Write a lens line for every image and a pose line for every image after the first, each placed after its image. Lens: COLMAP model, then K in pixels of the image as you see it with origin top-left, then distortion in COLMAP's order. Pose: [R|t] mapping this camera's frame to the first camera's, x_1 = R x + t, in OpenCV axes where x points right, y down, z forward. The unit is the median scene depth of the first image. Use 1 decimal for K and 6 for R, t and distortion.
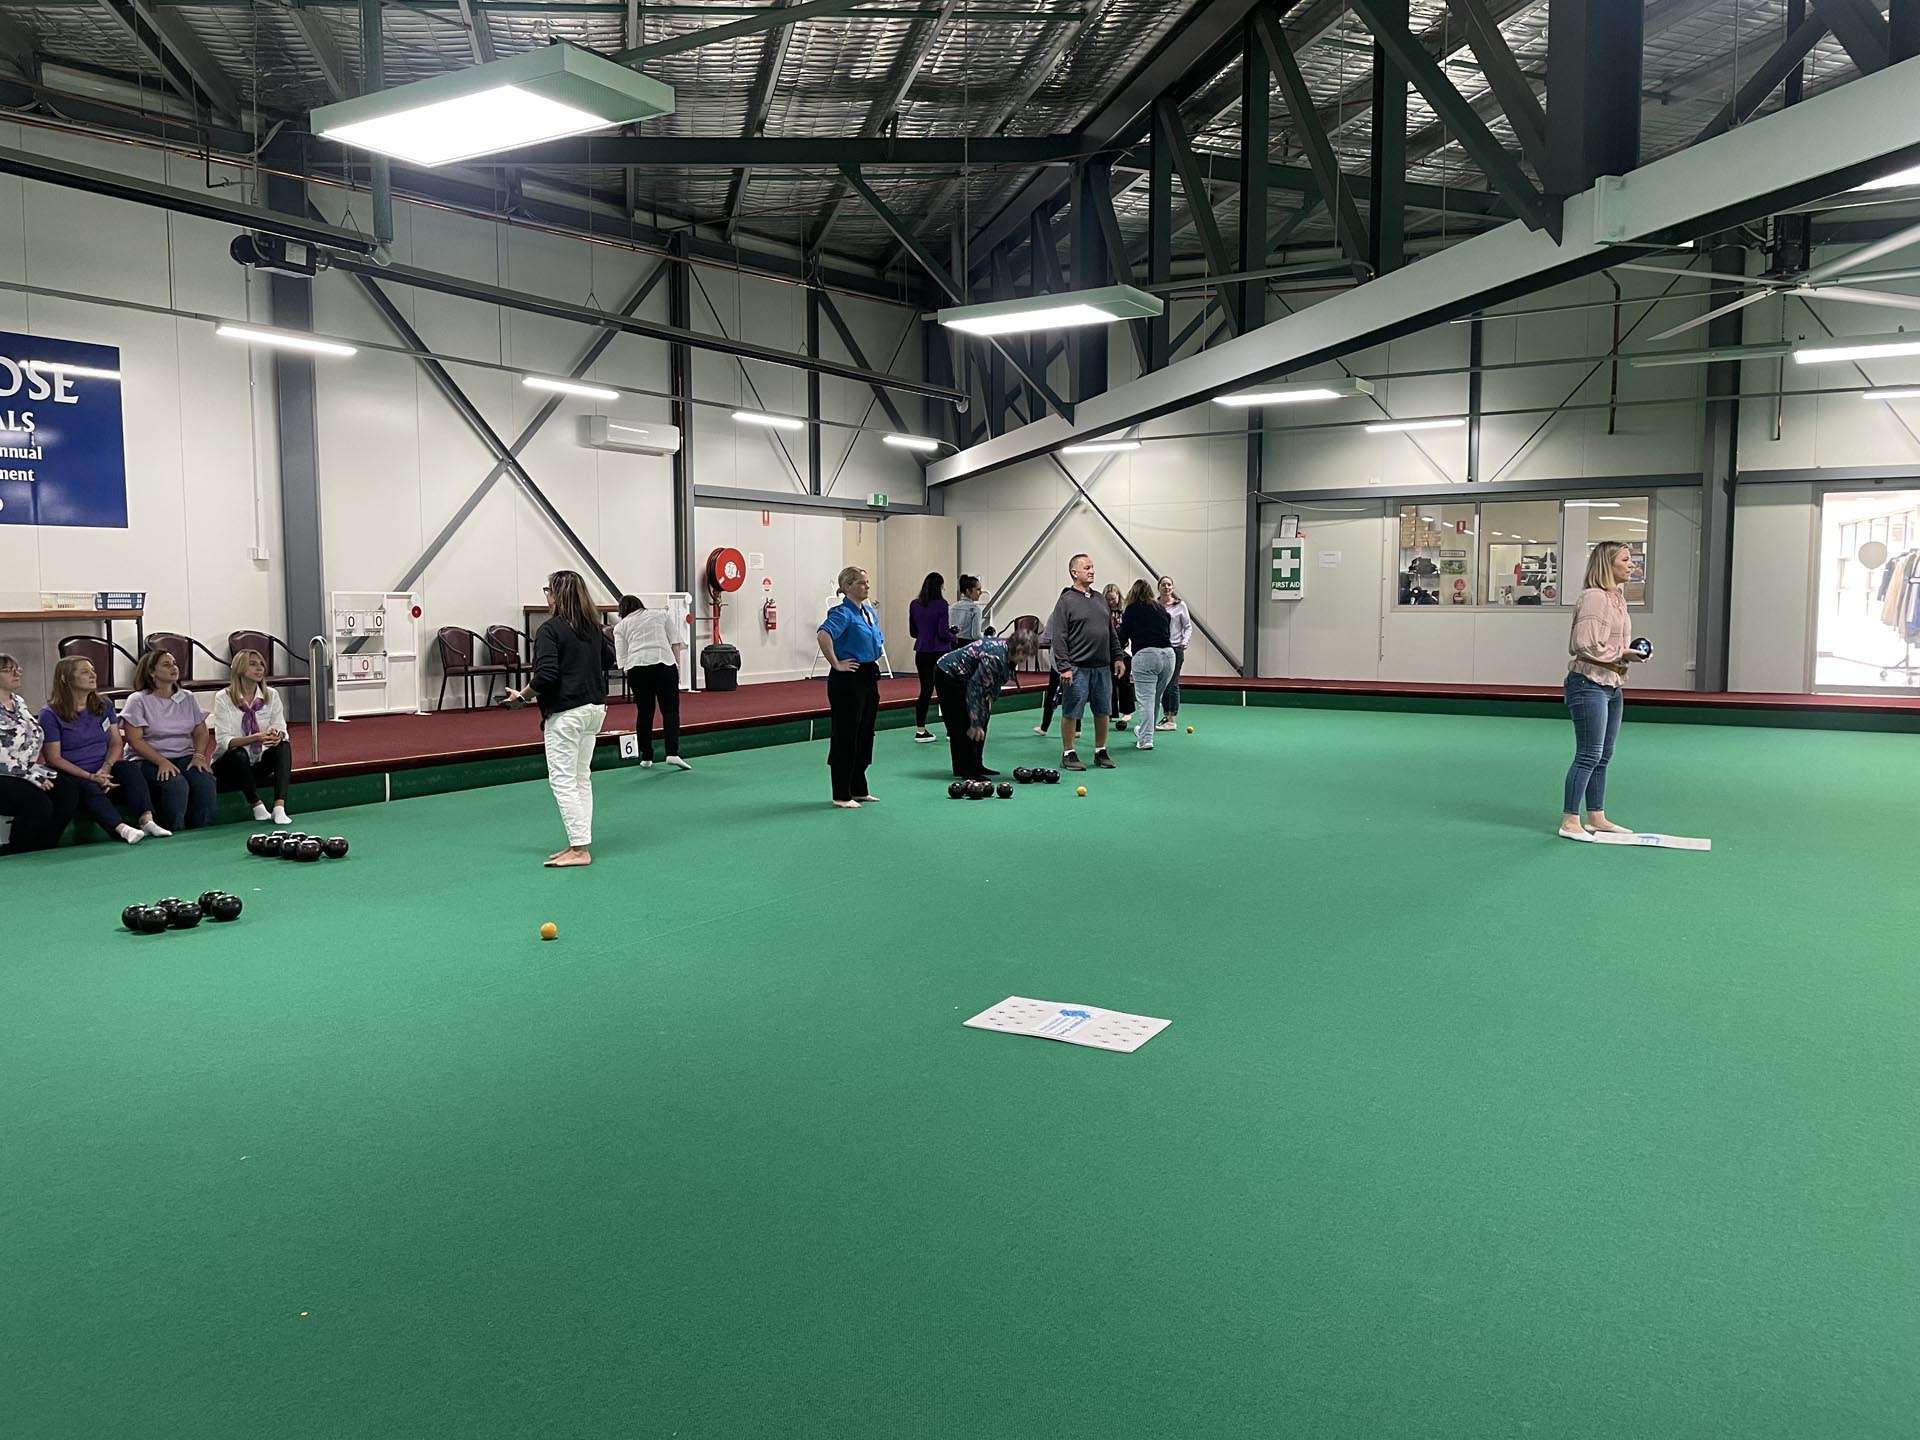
lens RADIAL K [[1439.9, 0, 965.9], [0, 1439.9, 703.1], [0, 0, 1]] dist [0.102839, -0.132177]
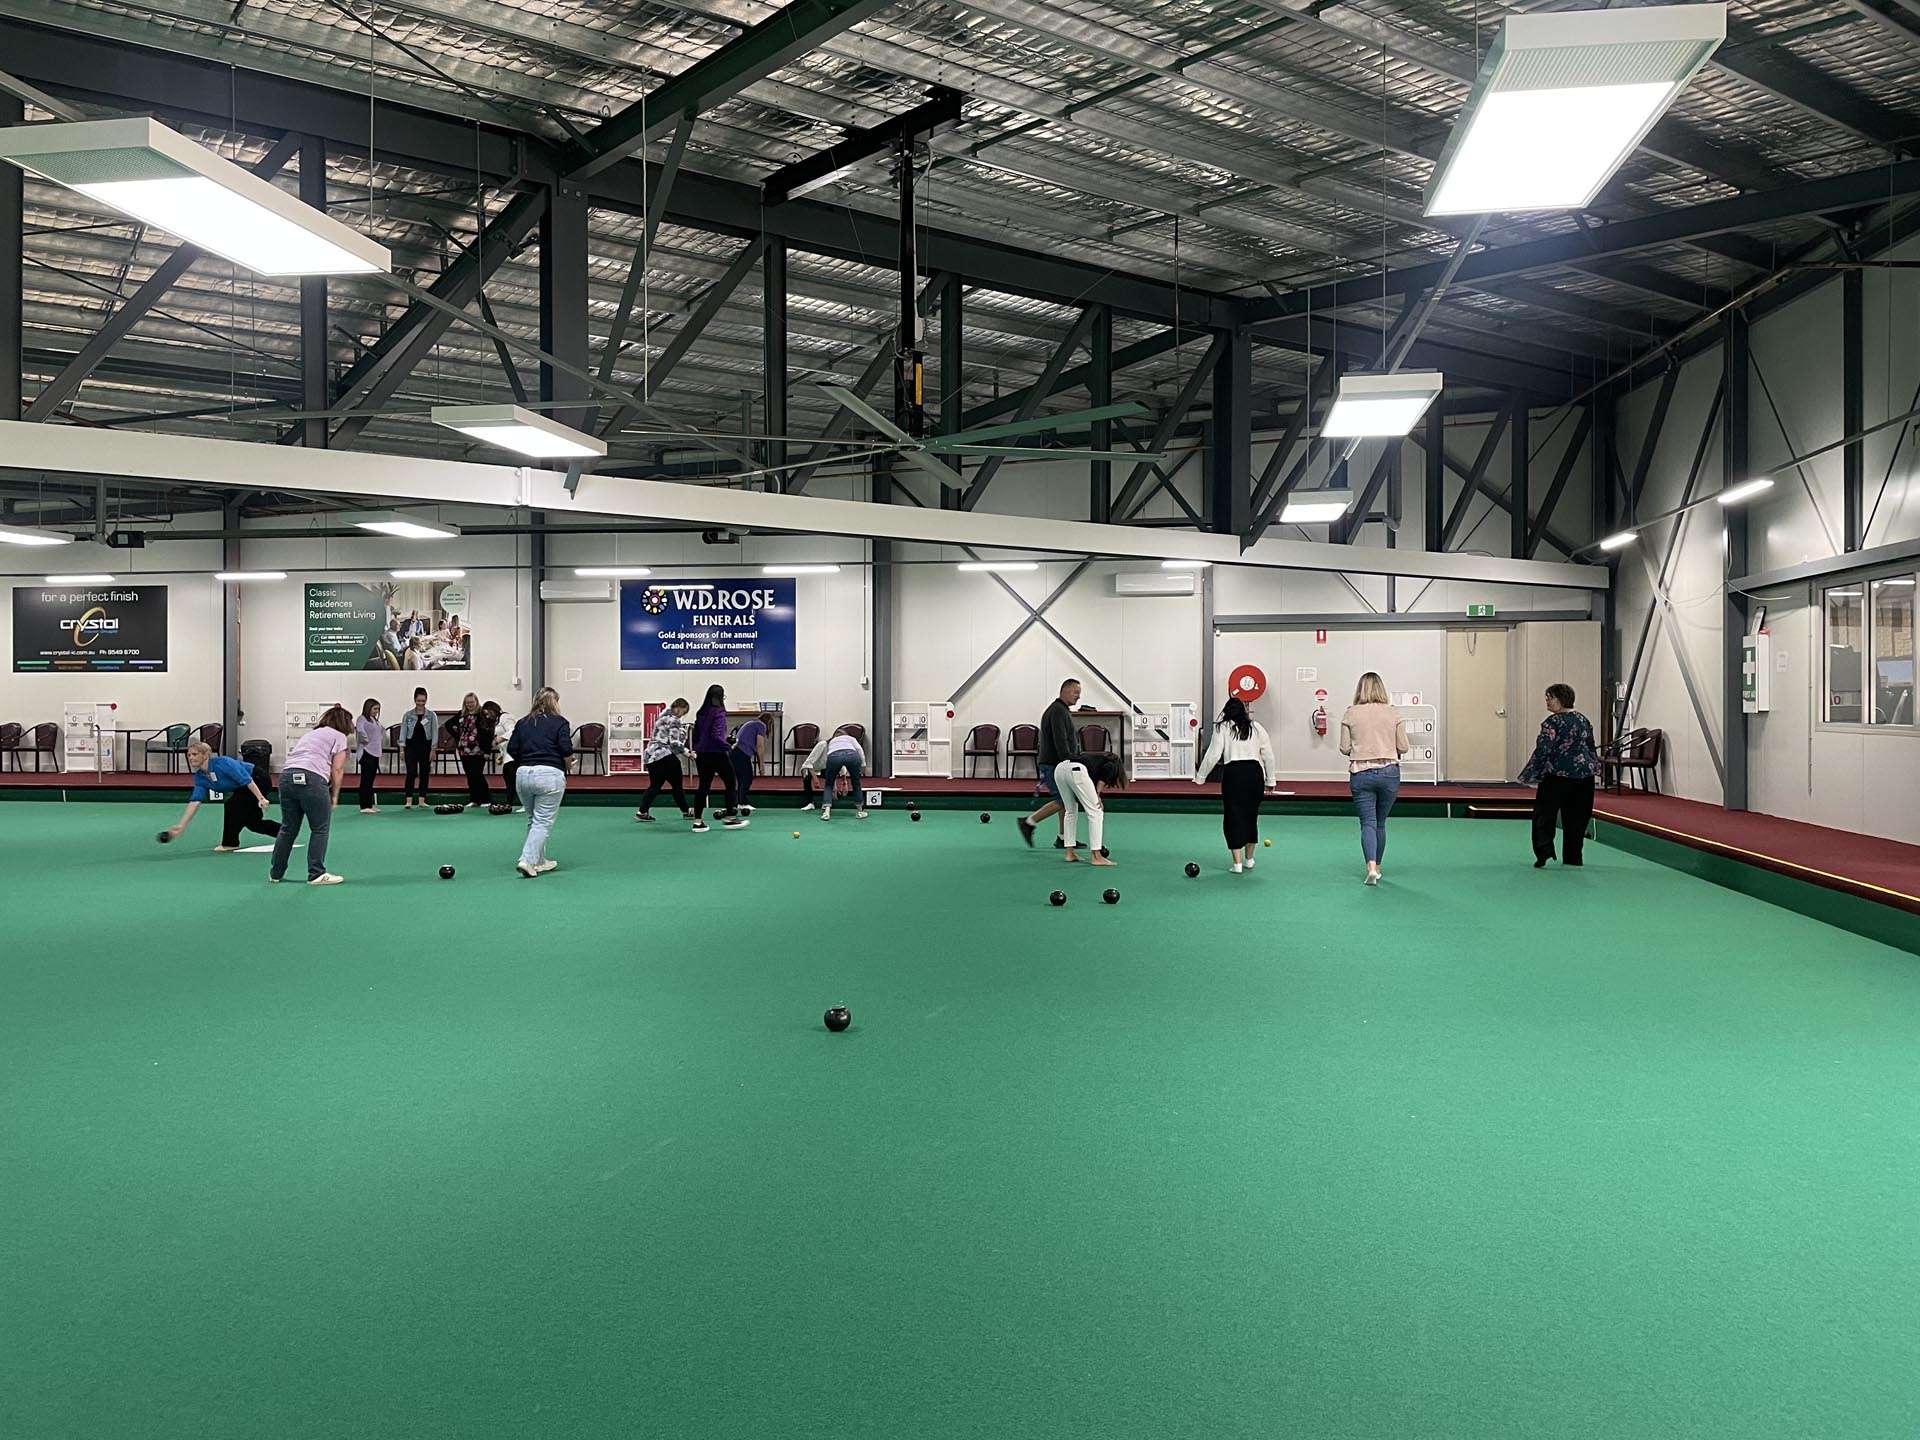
lens RADIAL K [[1459.2, 0, 950.1], [0, 1459.2, 711.6], [0, 0, 1]] dist [0.096365, -0.124748]
pose [[0.375211, 0.009342, -0.926892, 1.114457], [-0.071176, 0.997287, -0.018761, -0.035737], [0.924203, 0.073012, 0.374858, 0.401302]]
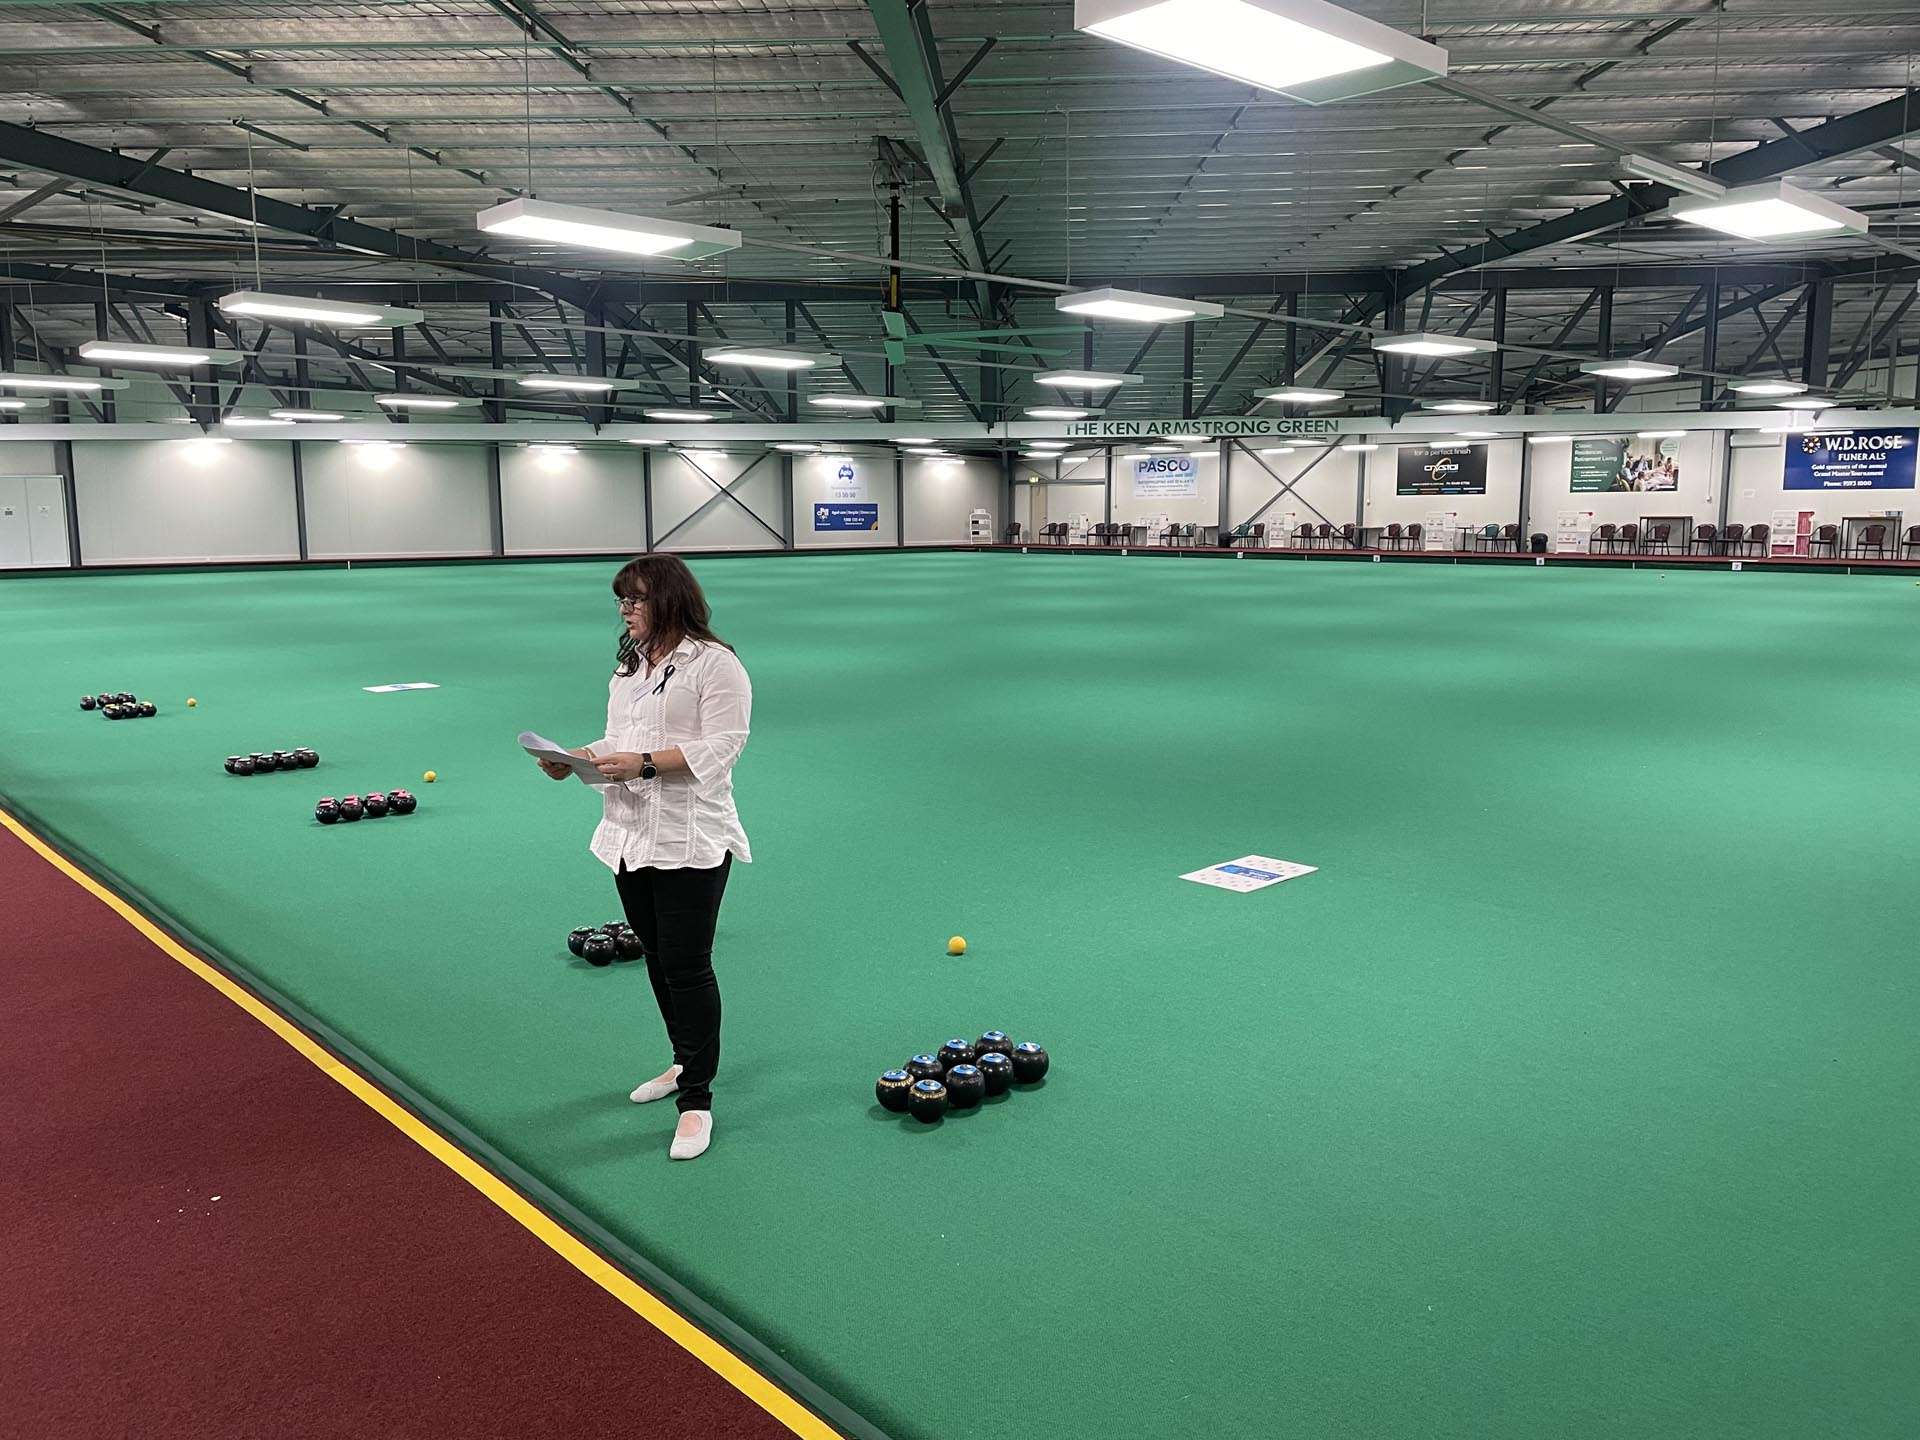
lens RADIAL K [[1459.2, 0, 950.1], [0, 1459.2, 711.6], [0, 0, 1]] dist [0.096365, -0.124748]
pose [[-0.276357, 0.136384, -0.951329, 2.433686], [-0.069582, 0.984442, 0.161344, -0.022715], [0.958533, 0.110784, -0.262568, -0.013180]]
